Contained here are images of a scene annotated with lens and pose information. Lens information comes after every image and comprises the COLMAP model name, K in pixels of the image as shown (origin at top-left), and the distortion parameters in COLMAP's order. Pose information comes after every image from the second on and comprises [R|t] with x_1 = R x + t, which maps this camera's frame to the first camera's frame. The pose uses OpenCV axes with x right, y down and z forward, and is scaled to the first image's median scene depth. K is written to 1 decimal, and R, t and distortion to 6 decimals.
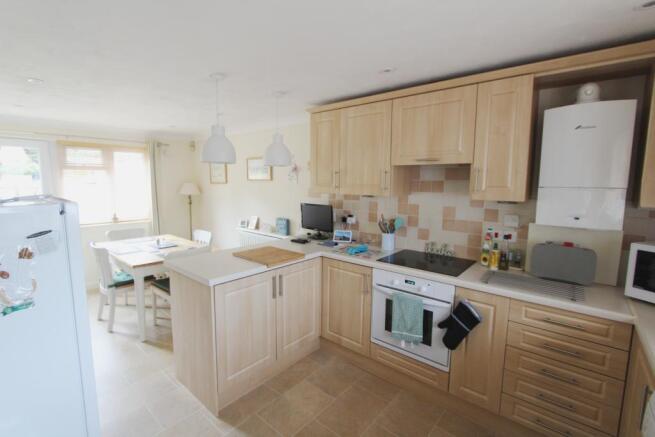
lens RADIAL K [[304.8, 0, 326.6], [0, 304.8, 217.1], [0, 0, 1]] dist [-0.018905, -0.000288]
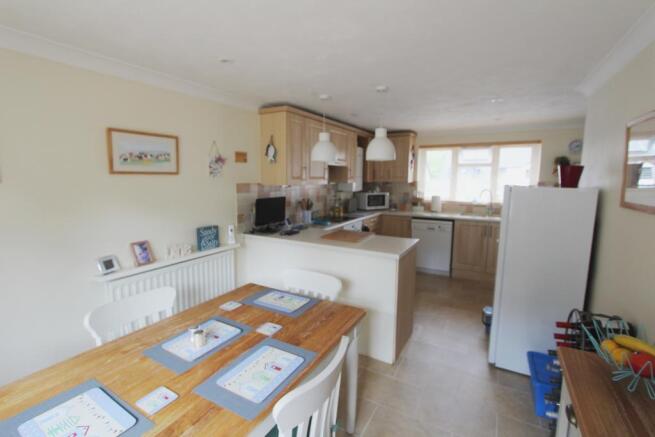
lens RADIAL K [[304.8, 0, 328.6], [0, 304.8, 216.0], [0, 0, 1]] dist [-0.018905, -0.000288]
pose [[-0.176944, -0.141567, 0.973986, -0.947401], [0.108128, 0.980815, 0.162203, -0.112214], [-0.978263, 0.134017, -0.158242, 0.875572]]
